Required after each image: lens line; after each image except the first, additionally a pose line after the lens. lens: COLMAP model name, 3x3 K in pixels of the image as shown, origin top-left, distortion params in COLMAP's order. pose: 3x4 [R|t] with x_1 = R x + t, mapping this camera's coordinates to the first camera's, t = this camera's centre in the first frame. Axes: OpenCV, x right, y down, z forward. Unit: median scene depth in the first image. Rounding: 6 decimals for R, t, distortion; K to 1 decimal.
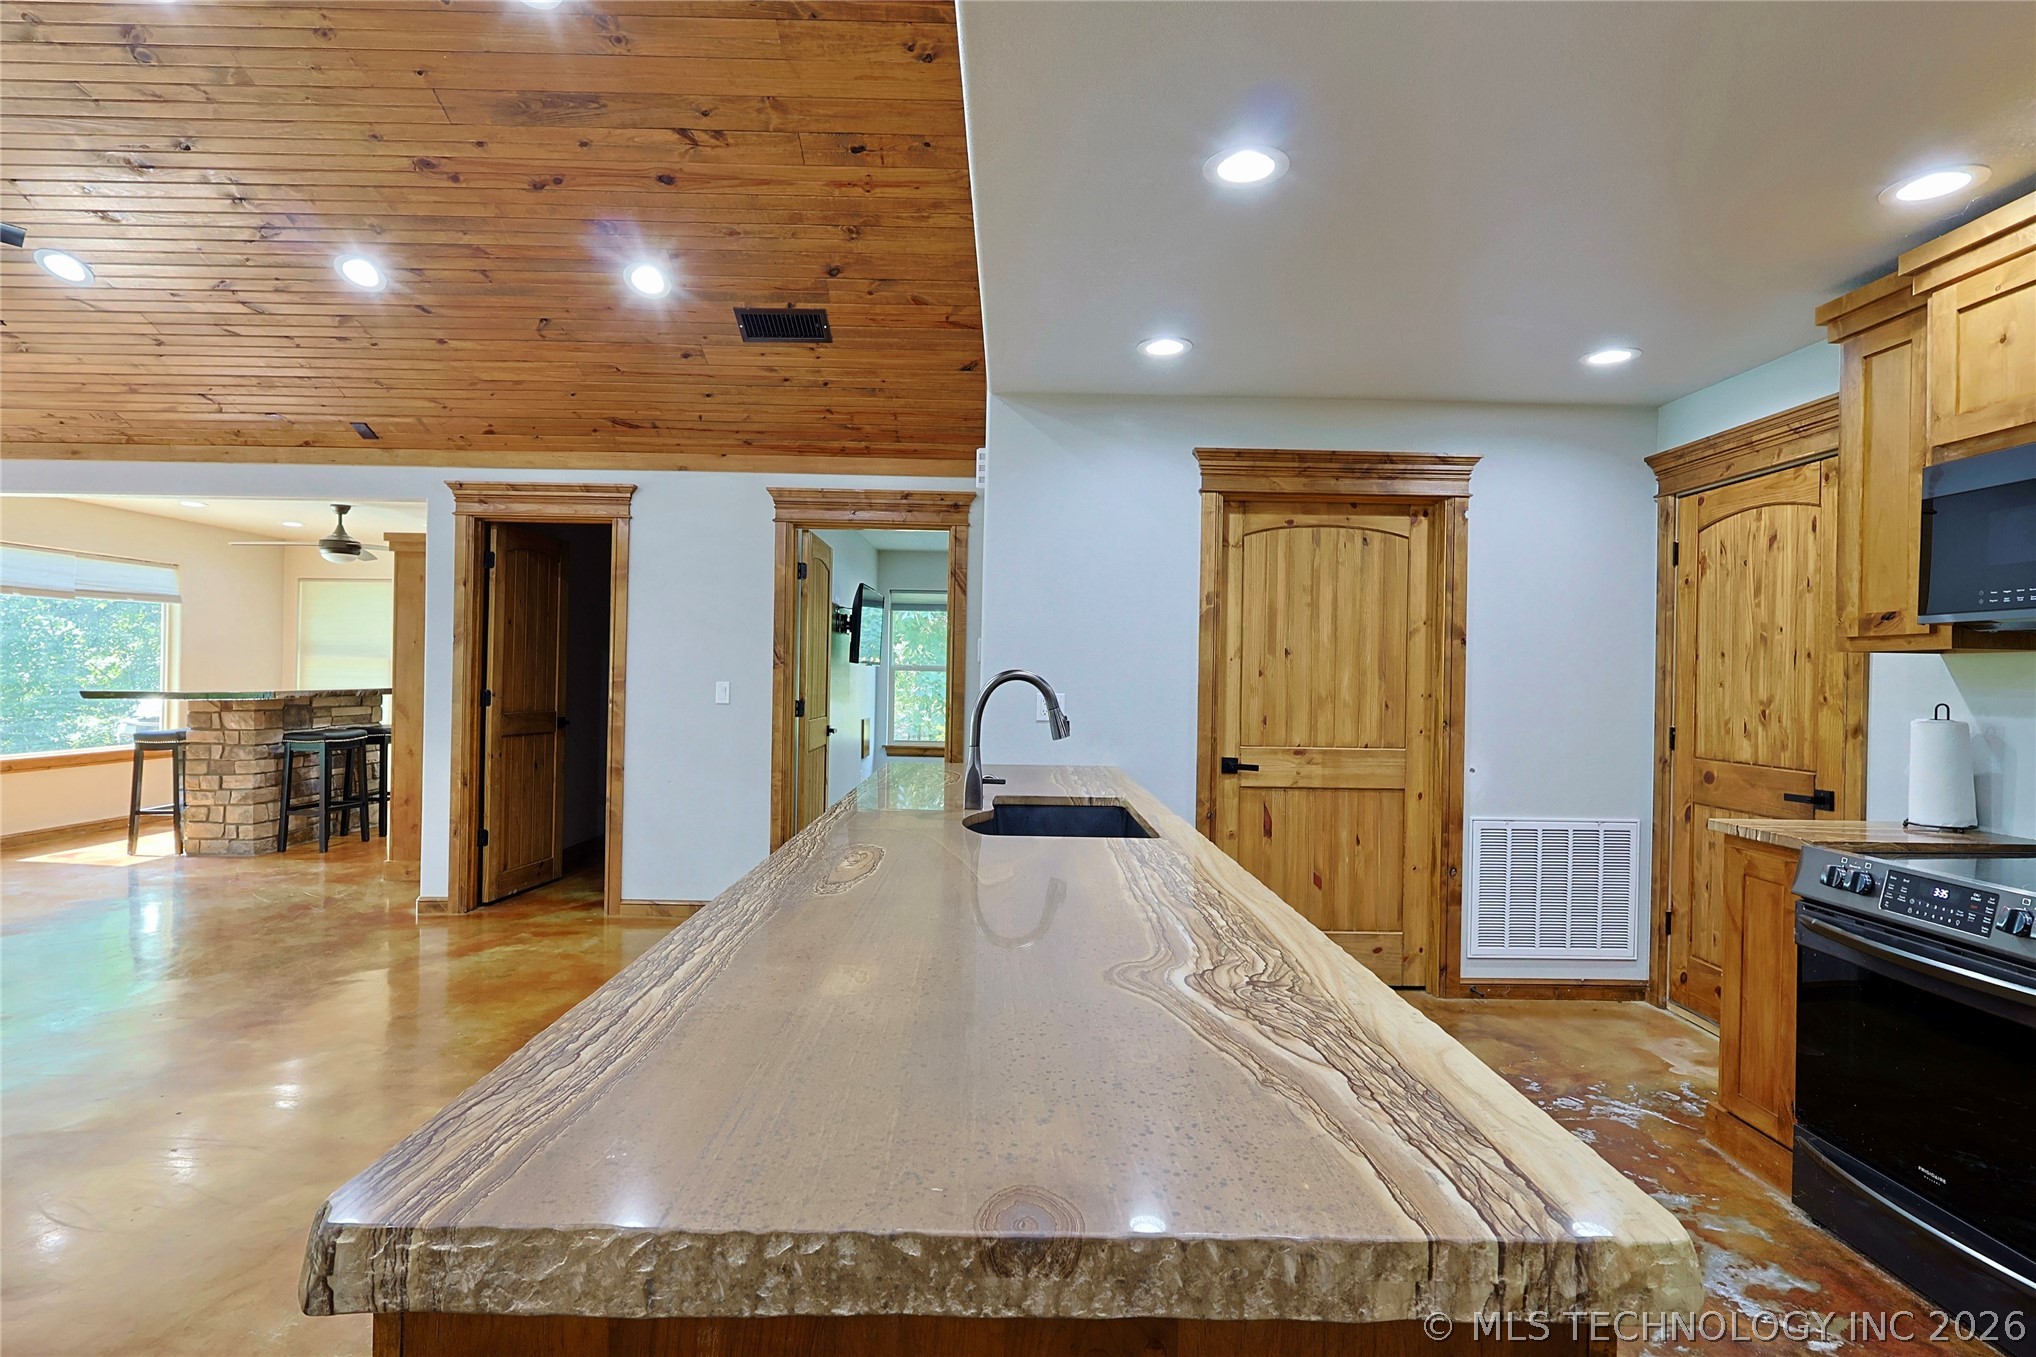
lens RADIAL K [[988.5, 0, 1018.0], [0, 988.5, 678.5], [0, 0, 1]] dist [-0.002350, 0.000675]
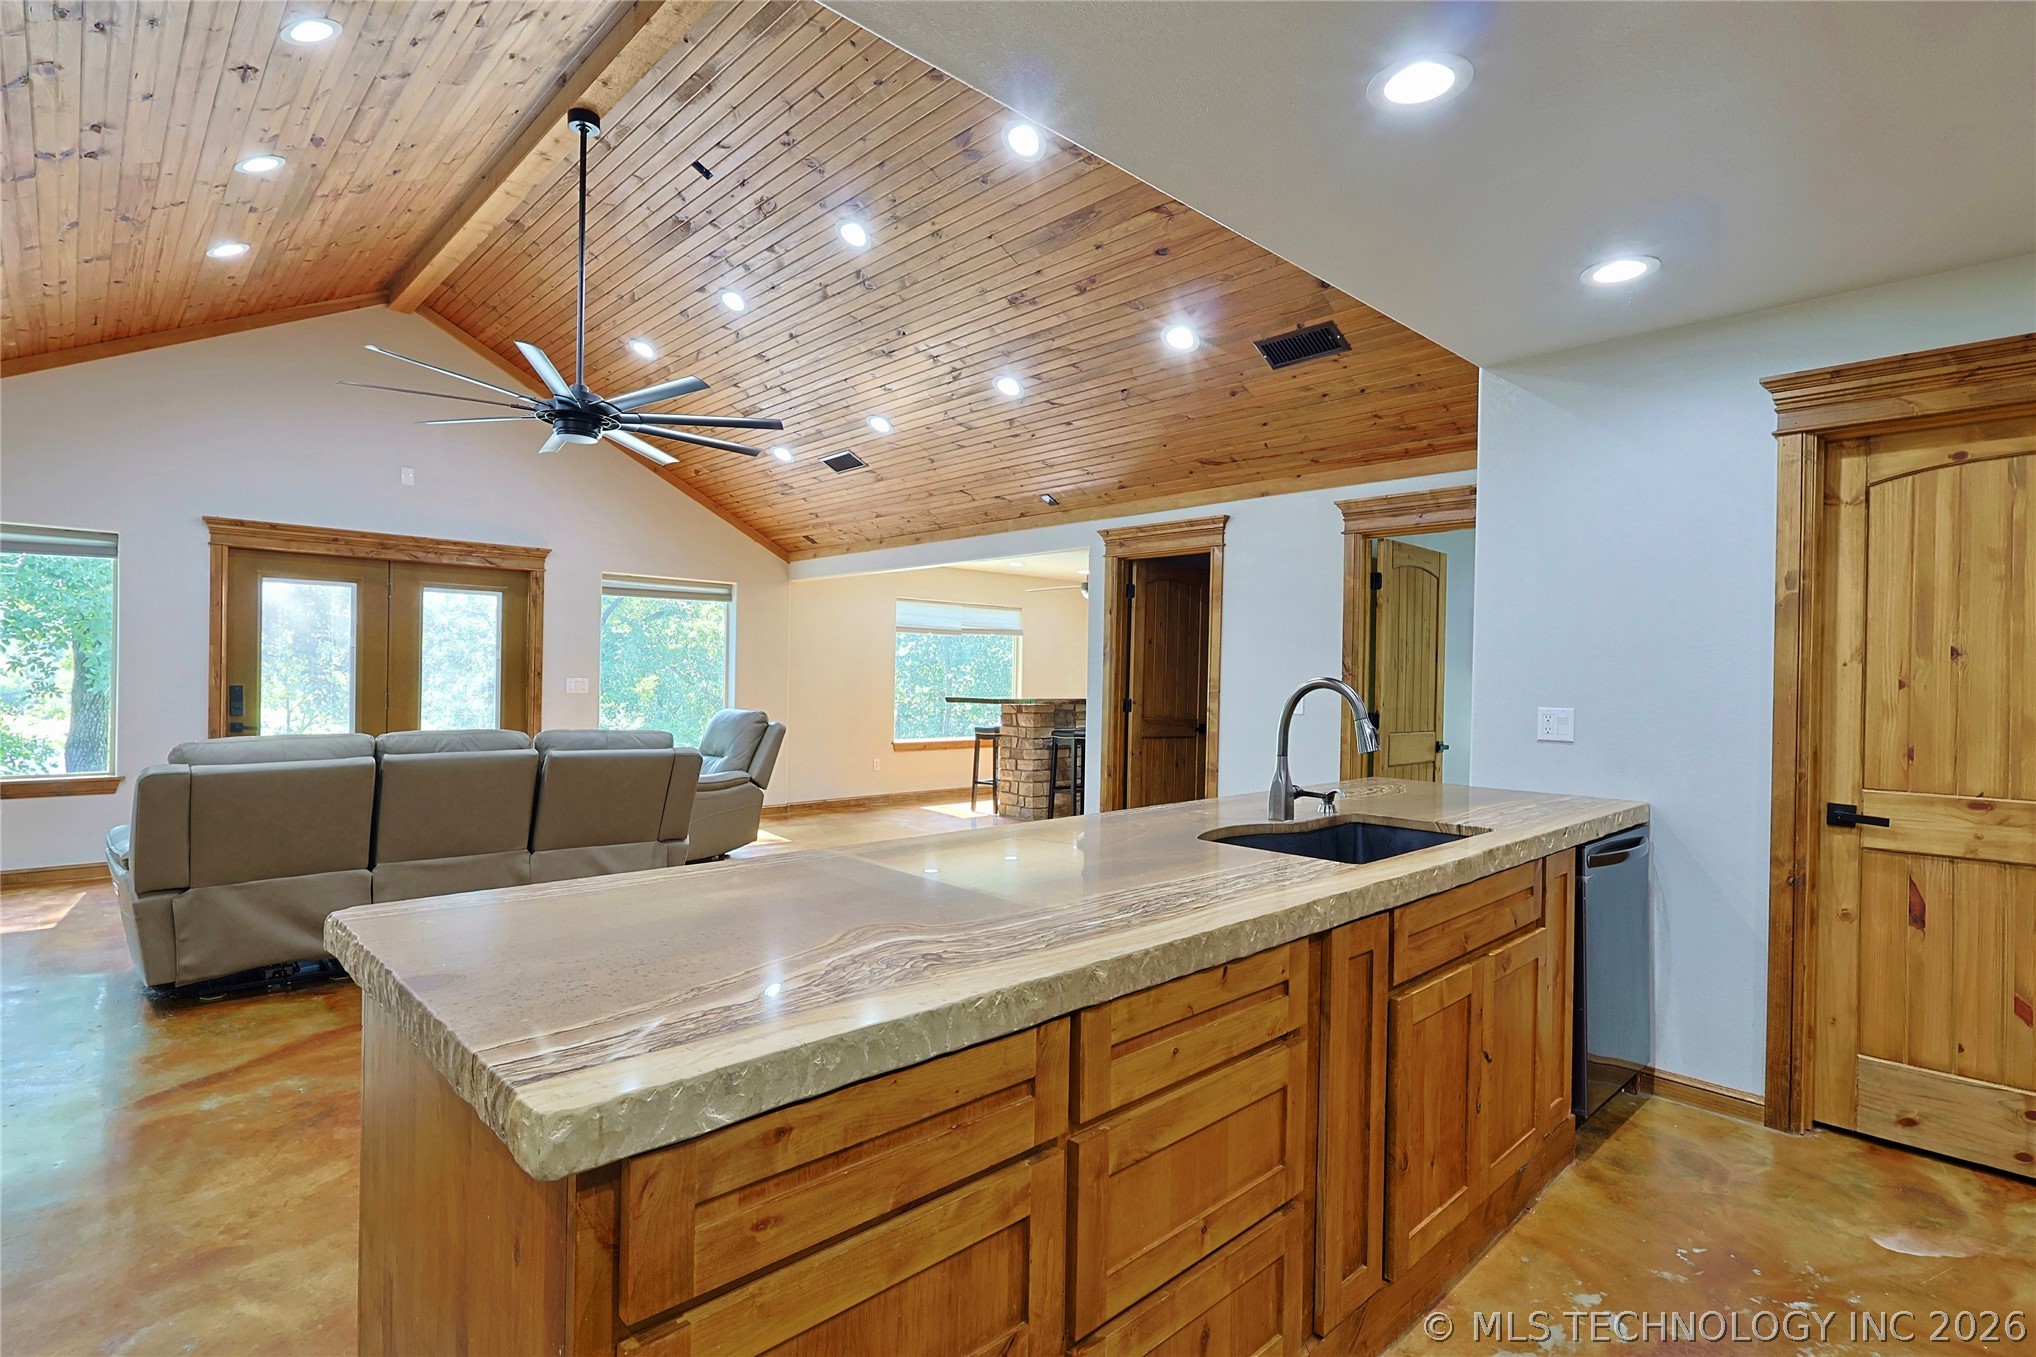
lens RADIAL K [[988.5, 0, 1018.0], [0, 988.5, 678.5], [0, 0, 1]] dist [-0.002350, 0.000675]
pose [[0.685521, -0.004233, -0.728040, 0.358704], [-0.007358, 0.999892, -0.012743, 0.004361], [0.728016, 0.014092, 0.685416, 0.101052]]
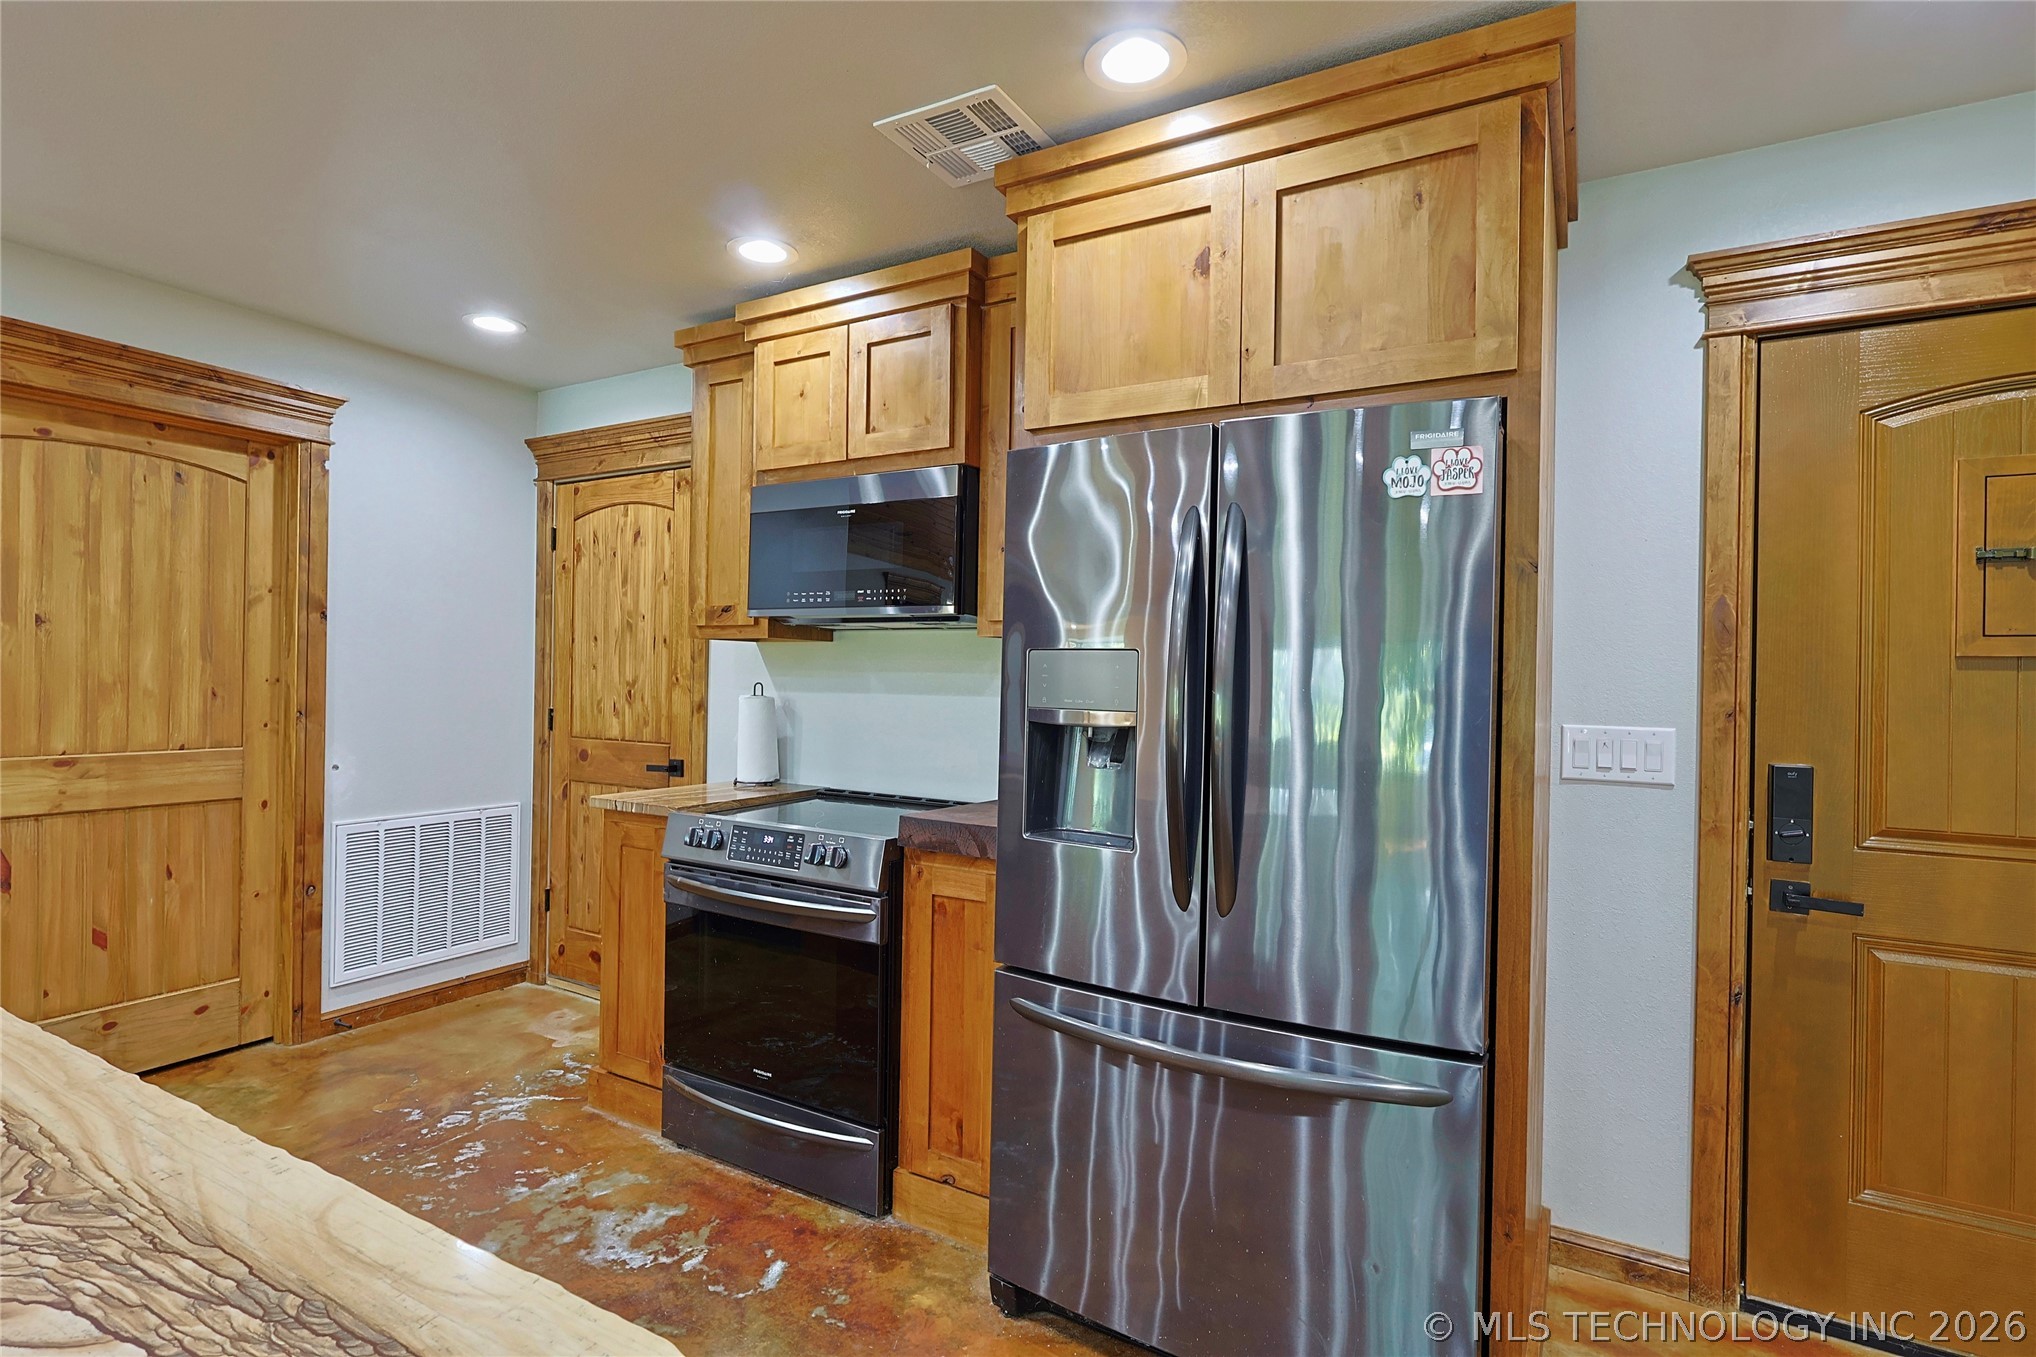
lens RADIAL K [[988.5, 0, 1018.0], [0, 988.5, 678.5], [0, 0, 1]] dist [-0.002350, 0.000675]
pose [[0.504599, -0.009469, 0.863302, 0.023801], [-0.006298, 0.999873, 0.014649, 0.000217], [-0.863331, -0.012829, 0.504475, 0.067813]]
